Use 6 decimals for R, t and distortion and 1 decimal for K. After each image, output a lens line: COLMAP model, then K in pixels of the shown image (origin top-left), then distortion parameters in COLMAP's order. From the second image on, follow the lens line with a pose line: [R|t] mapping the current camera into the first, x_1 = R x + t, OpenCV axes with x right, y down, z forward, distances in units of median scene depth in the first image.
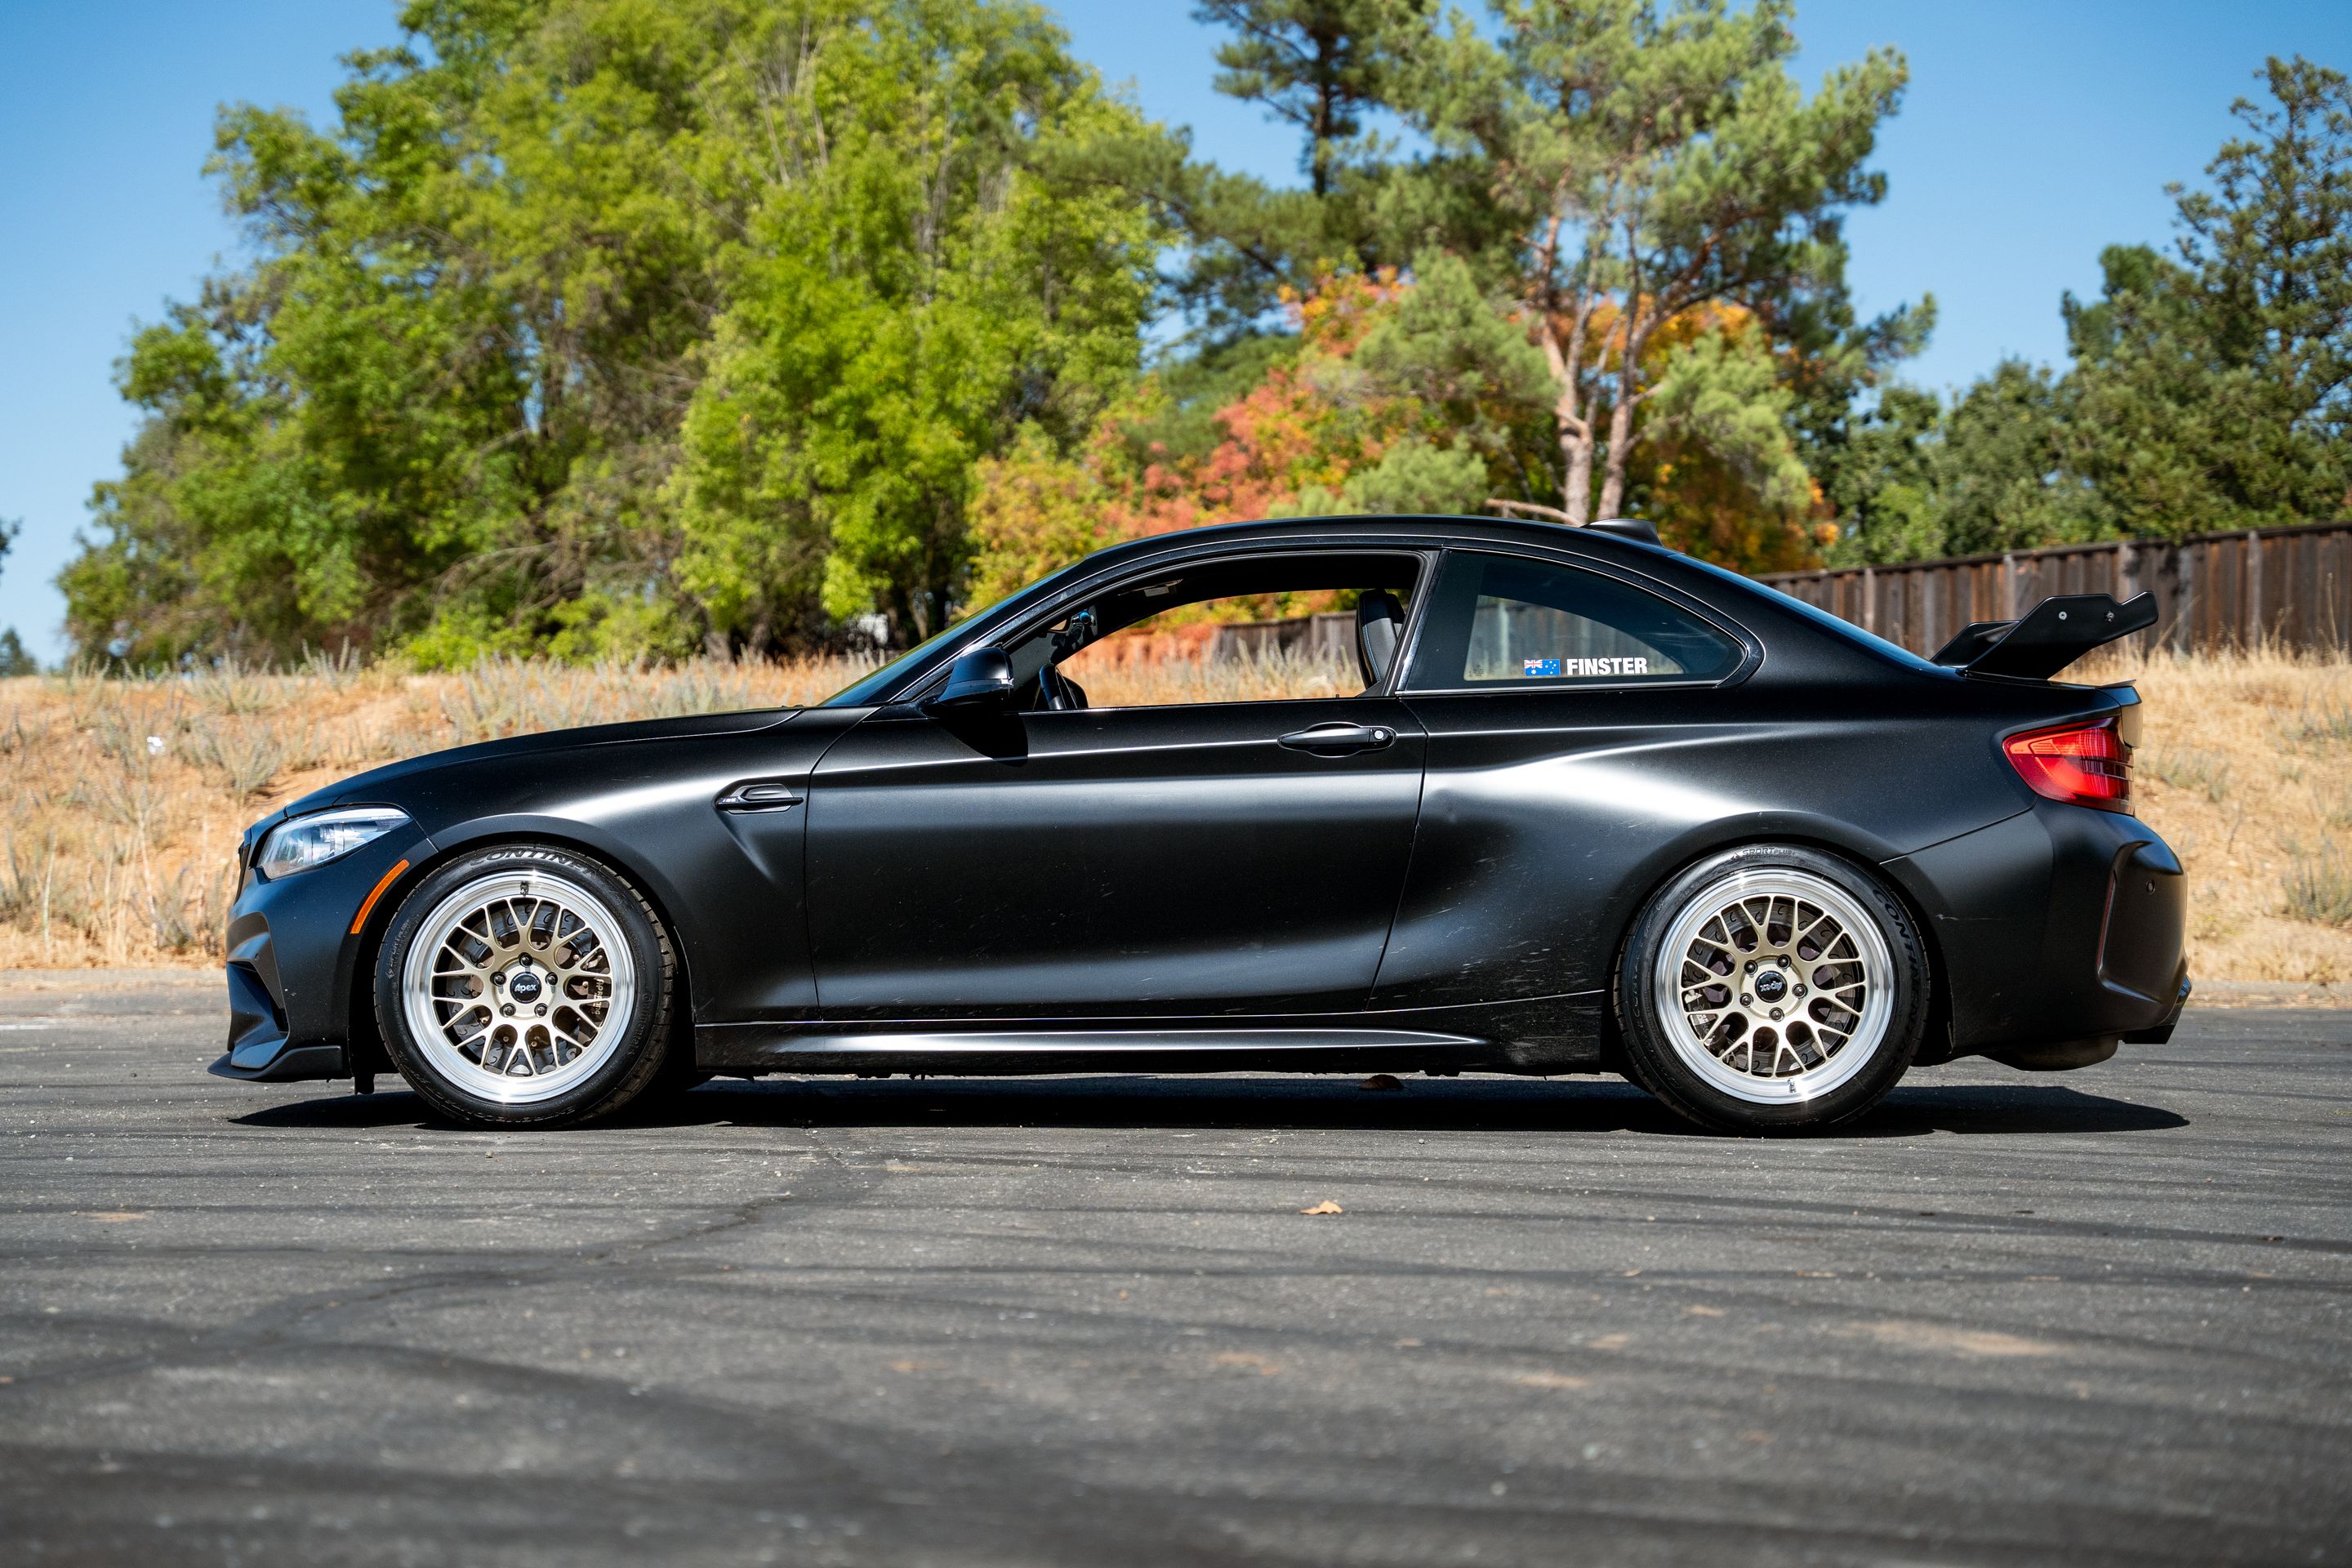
lens RADIAL K [[4347.3, 0, 1147.9], [0, 4347.3, 779.0], [0, 0, 1]] dist [0.224369, 0.352501]
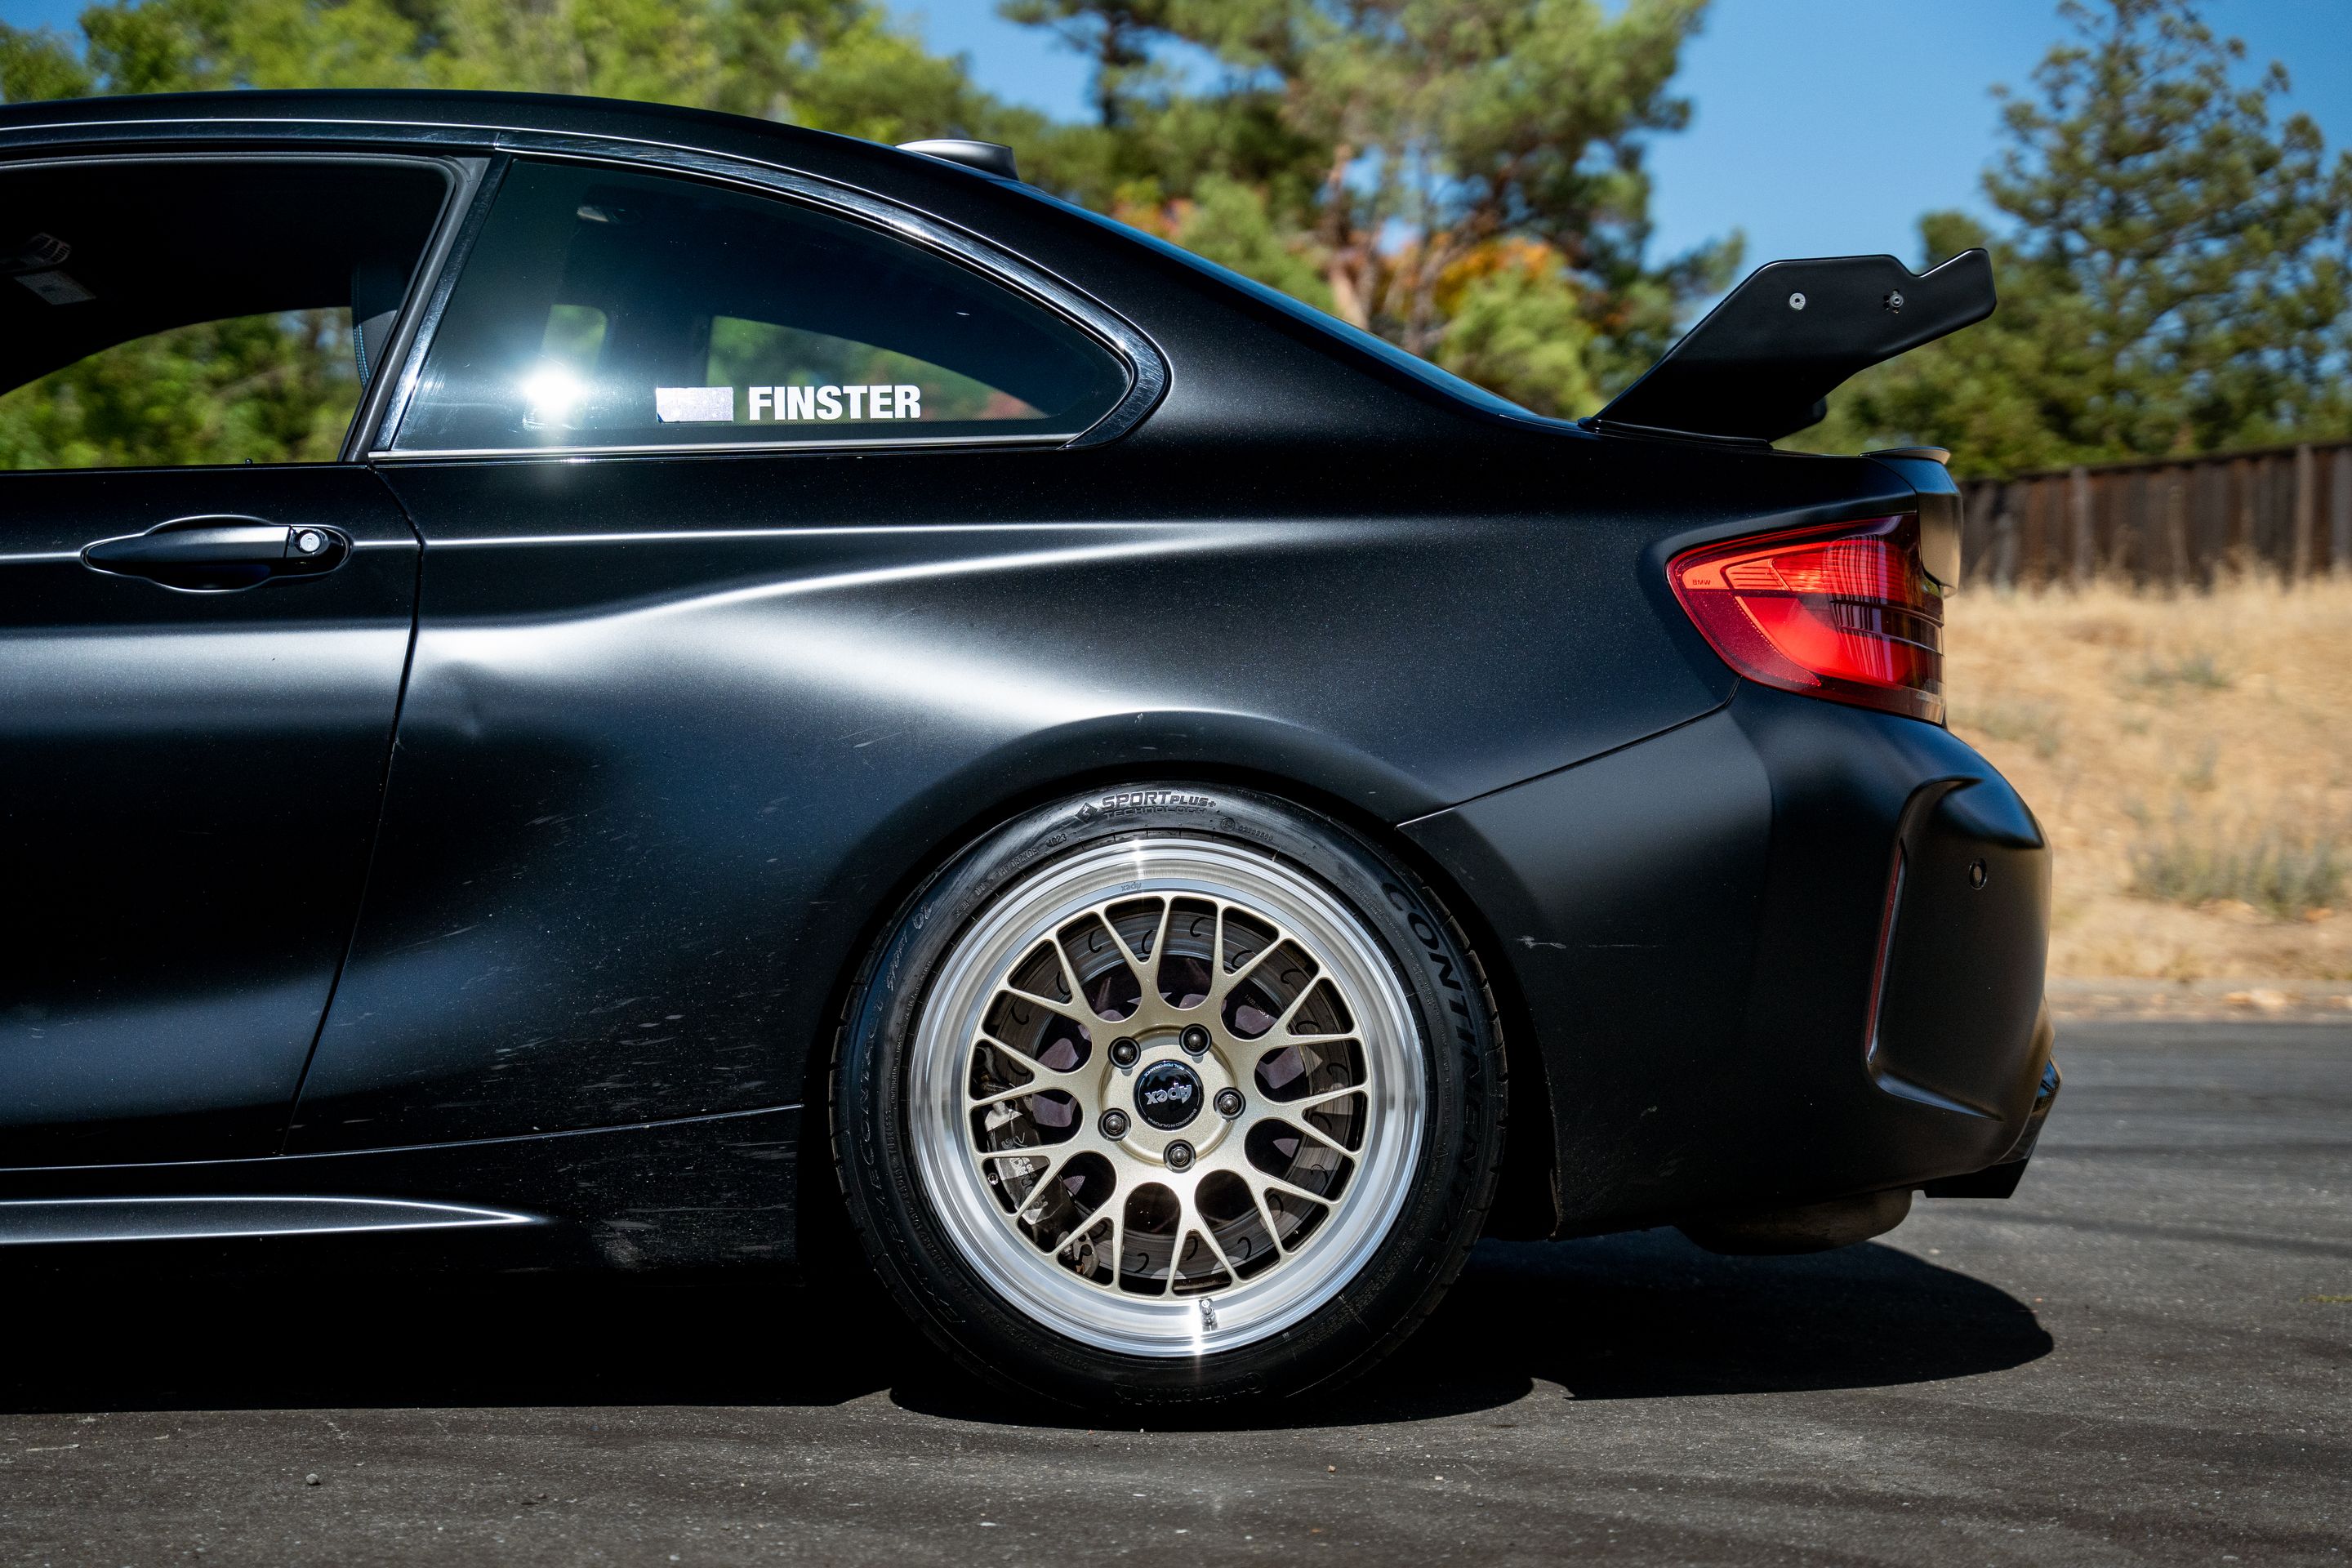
lens RADIAL K [[4277.2, 0, 1164.1], [0, 4277.2, 787.5], [0, 0, 1]] dist [0.220095, 0.598161]
pose [[0.999210, 0.000956, 0.039729, 0.041208], [-0.001307, 0.999960, 0.008812, 0.003746], [-0.039719, -0.008857, 0.999172, 0.182672]]
